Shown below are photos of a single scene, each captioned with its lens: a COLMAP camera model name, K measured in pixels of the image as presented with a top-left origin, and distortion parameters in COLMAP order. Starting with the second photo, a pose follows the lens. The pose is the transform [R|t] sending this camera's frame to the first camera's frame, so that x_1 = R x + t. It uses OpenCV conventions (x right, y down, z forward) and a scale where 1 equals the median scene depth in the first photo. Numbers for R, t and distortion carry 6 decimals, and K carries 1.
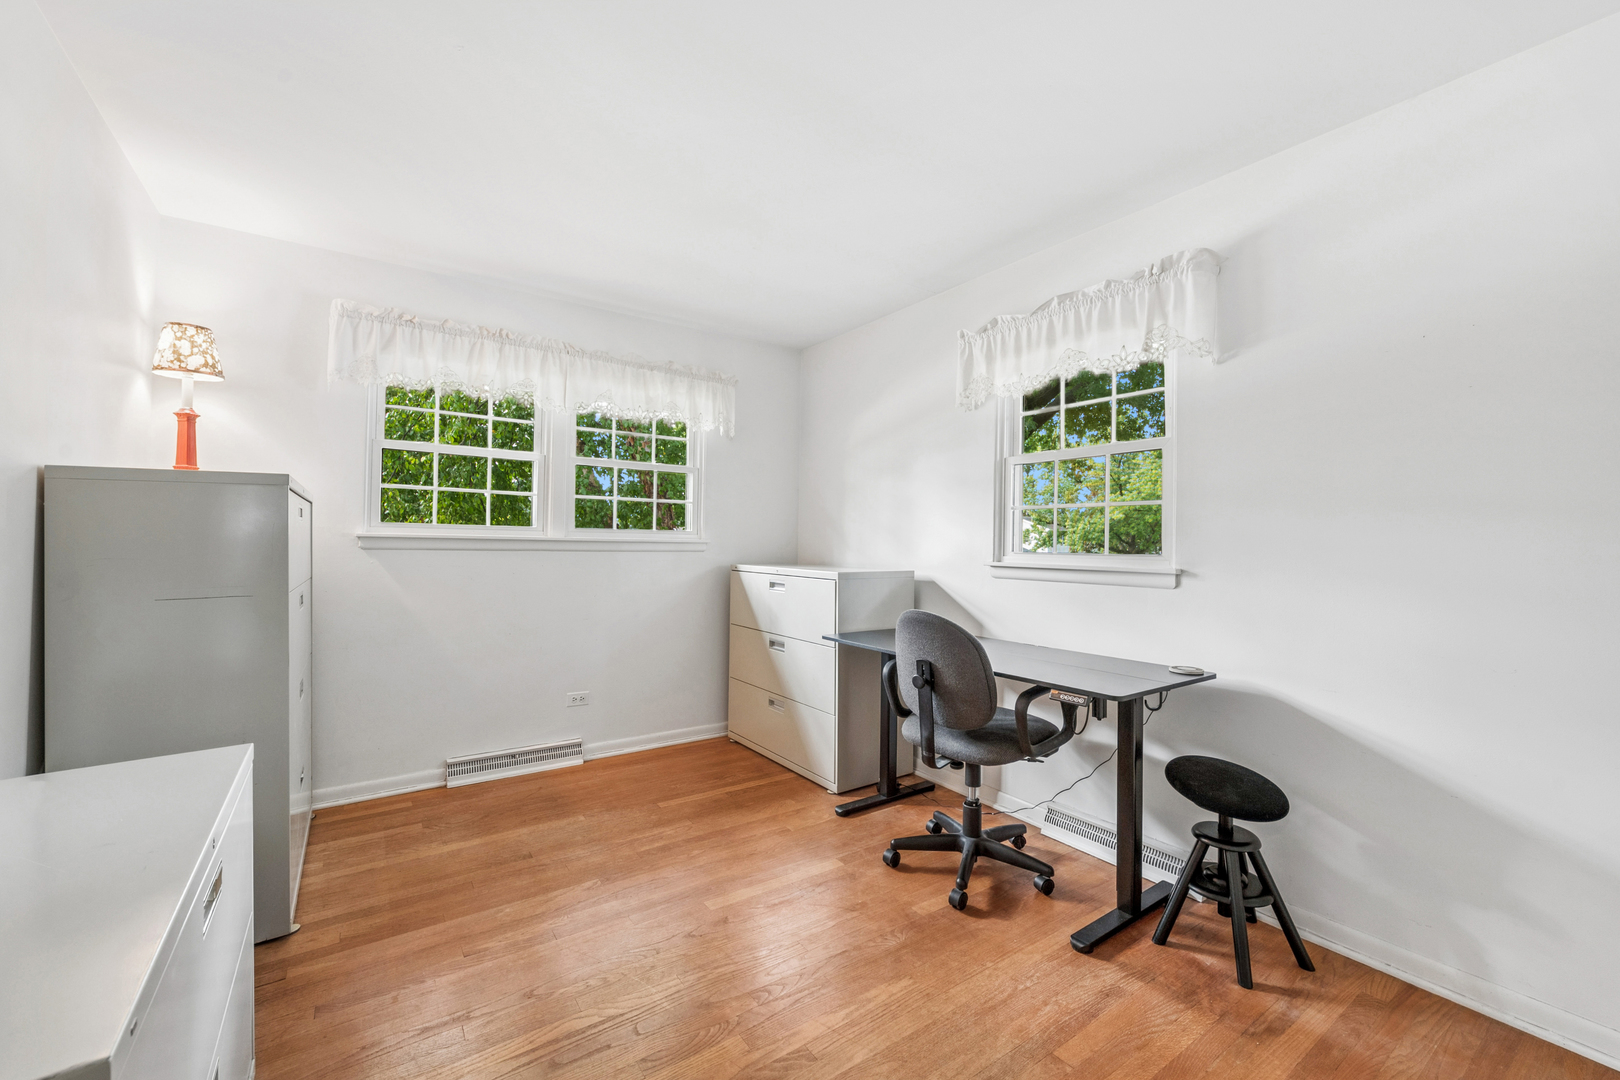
lens RADIAL K [[639.2, 0, 814.2], [0, 639.2, 536.2], [0, 0, 1]] dist [0.001294, 0.000018]
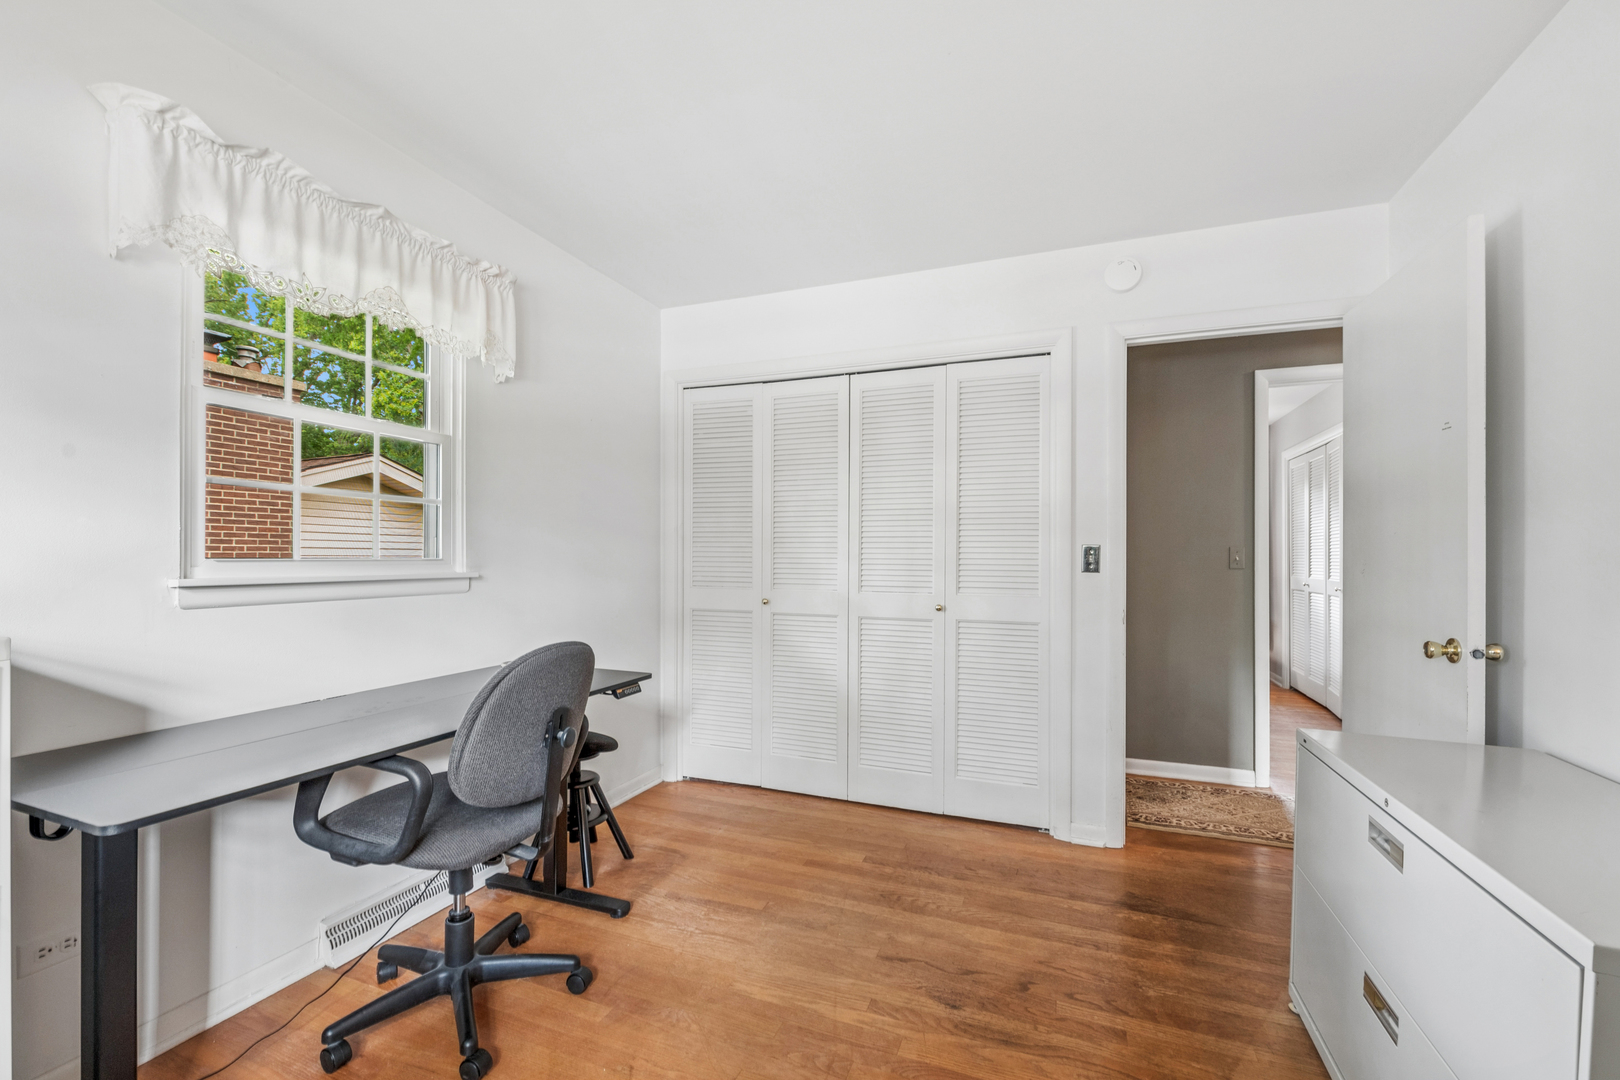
lens RADIAL K [[672.0, 0, 811.5], [0, 672.0, 554.6], [0, 0, 1]] dist [-0.002514, -0.000264]
pose [[-0.552609, -0.008942, 0.833393, -0.735335], [-0.018237, 0.999833, -0.001365, 0.018668], [-0.833241, -0.015953, -0.552680, 1.393633]]
